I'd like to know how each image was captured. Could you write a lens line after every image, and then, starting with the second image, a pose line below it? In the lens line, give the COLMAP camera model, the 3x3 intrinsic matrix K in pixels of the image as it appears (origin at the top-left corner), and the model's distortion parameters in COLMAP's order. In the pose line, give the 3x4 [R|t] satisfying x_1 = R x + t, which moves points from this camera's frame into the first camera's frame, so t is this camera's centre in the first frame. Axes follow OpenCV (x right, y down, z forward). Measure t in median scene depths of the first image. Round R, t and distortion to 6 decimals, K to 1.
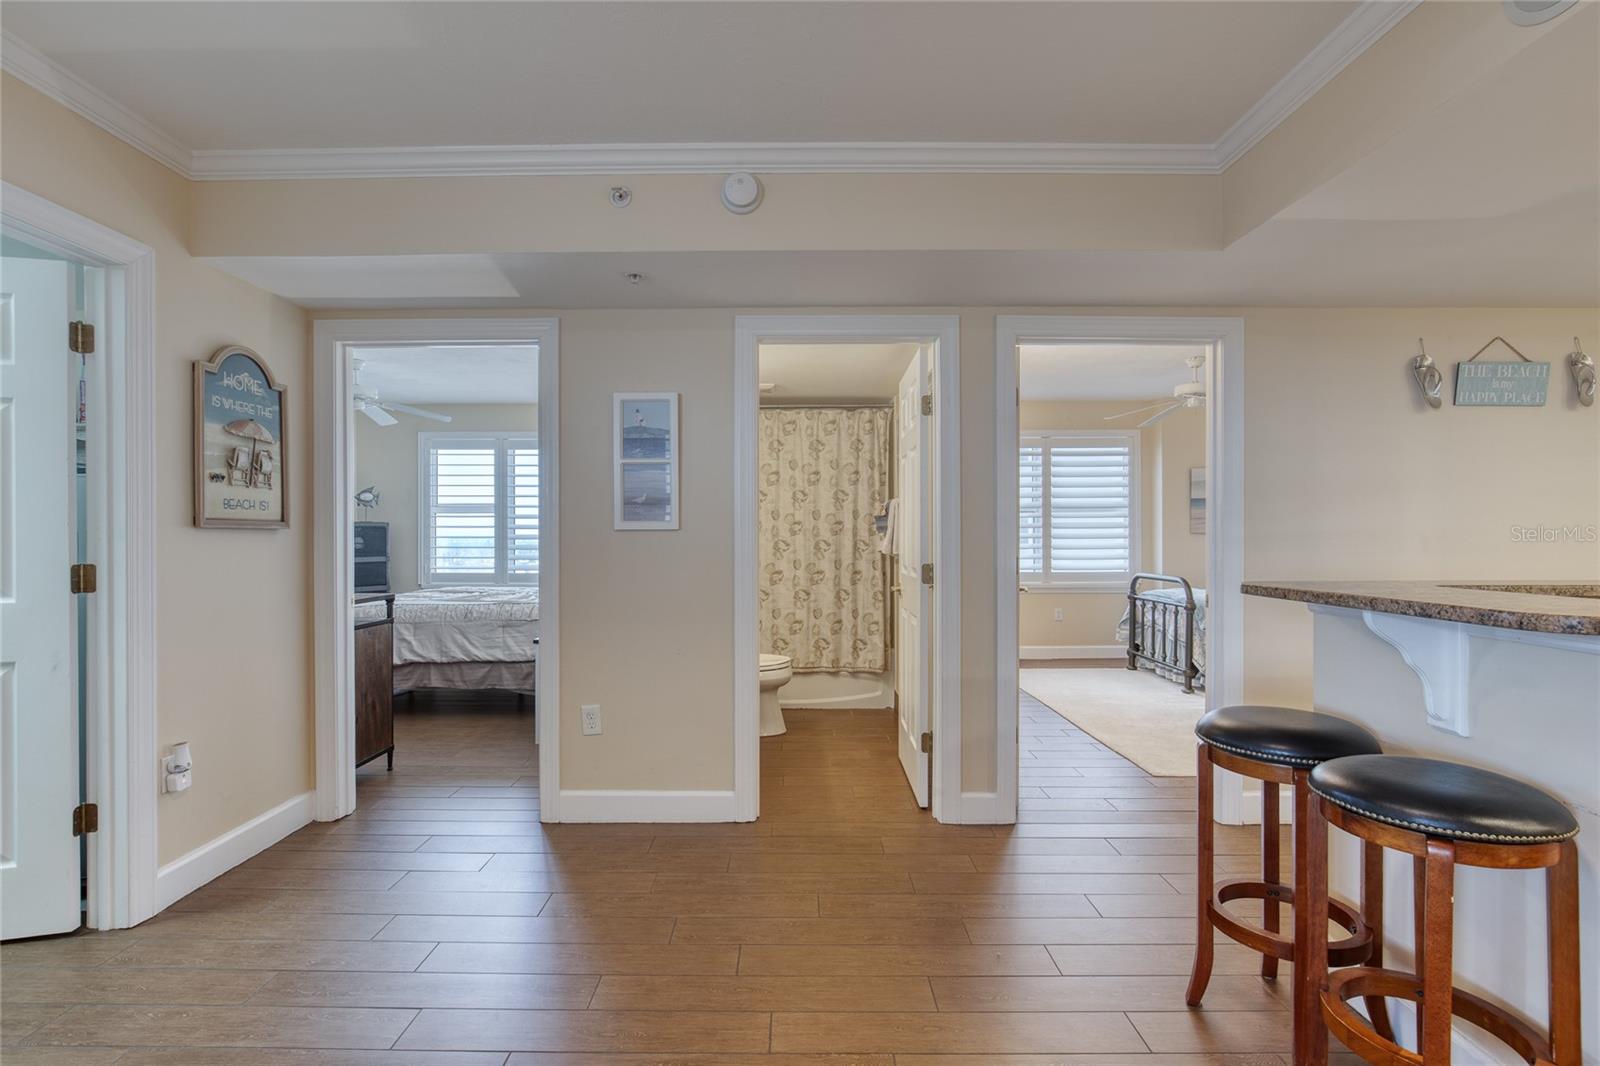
lens RADIAL K [[759.7, 0, 768.3], [0, 759.7, 538.7], [0, 0, 1]] dist [-0.004393, 0.000069]
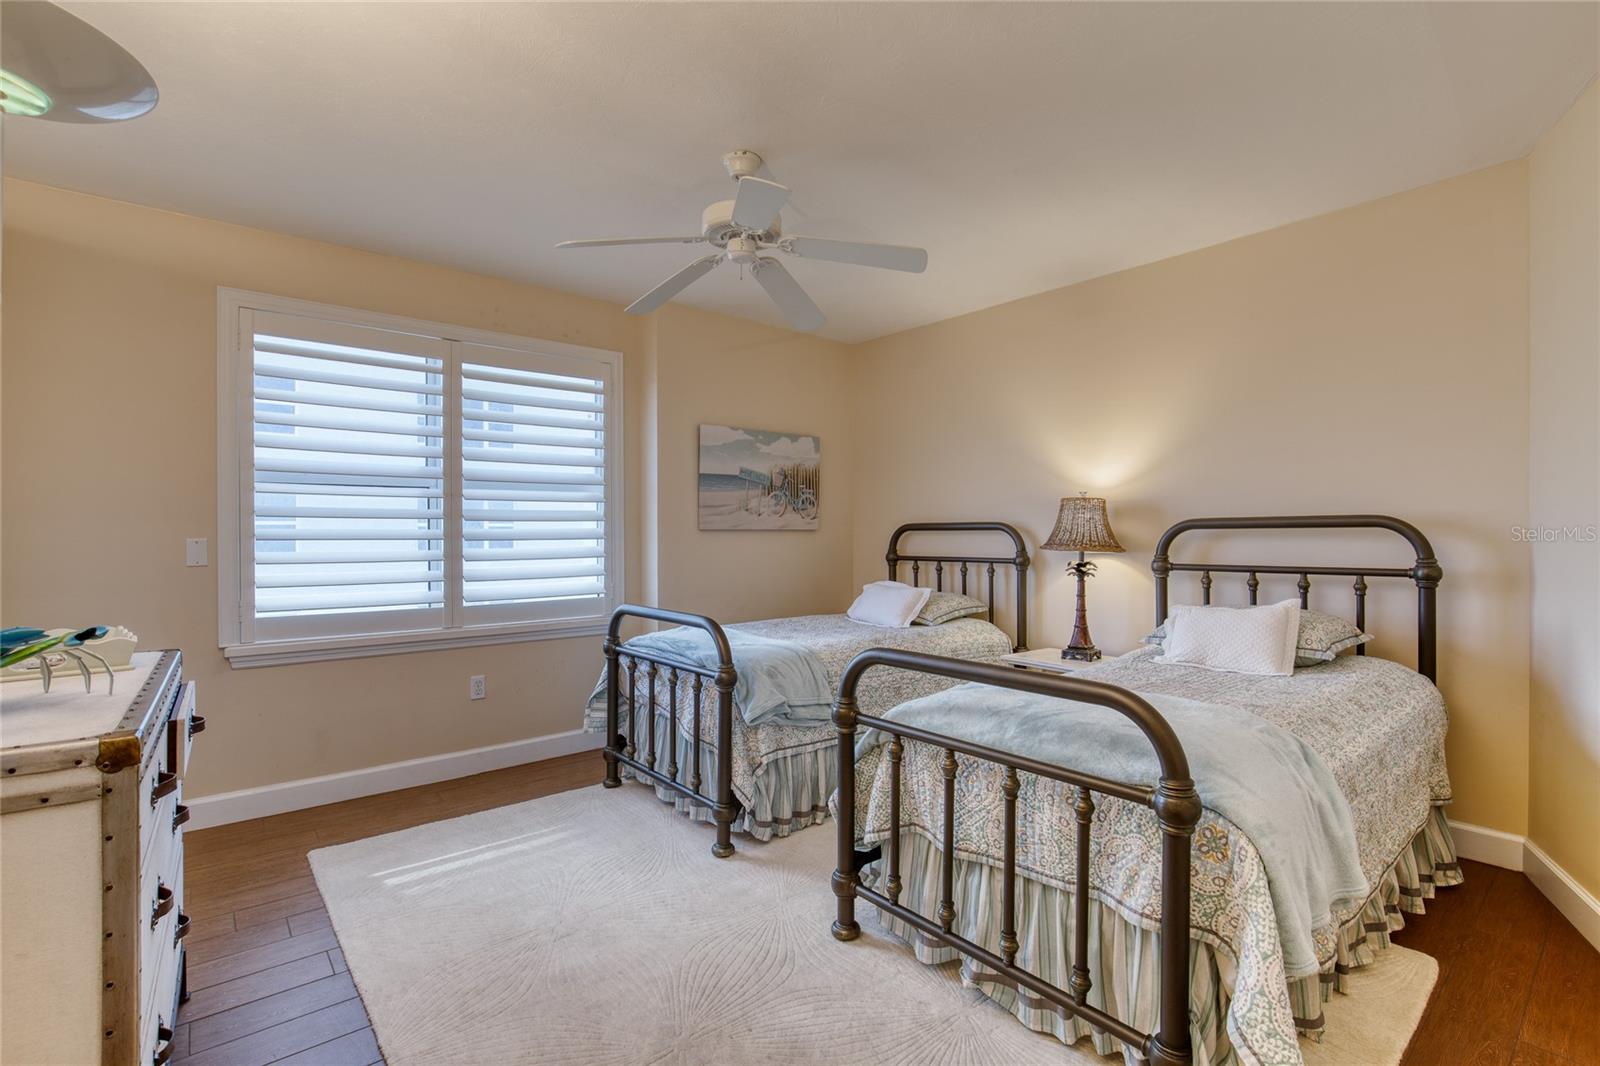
lens RADIAL K [[759.7, 0, 805.1], [0, 759.7, 529.1], [0, 0, 1]] dist [-0.004393, 0.000069]
pose [[0.752550, 0.004741, 0.658519, 0.233355], [0.004595, 0.999912, -0.012450, -0.000361], [-0.658520, 0.012395, 0.752462, 0.516367]]
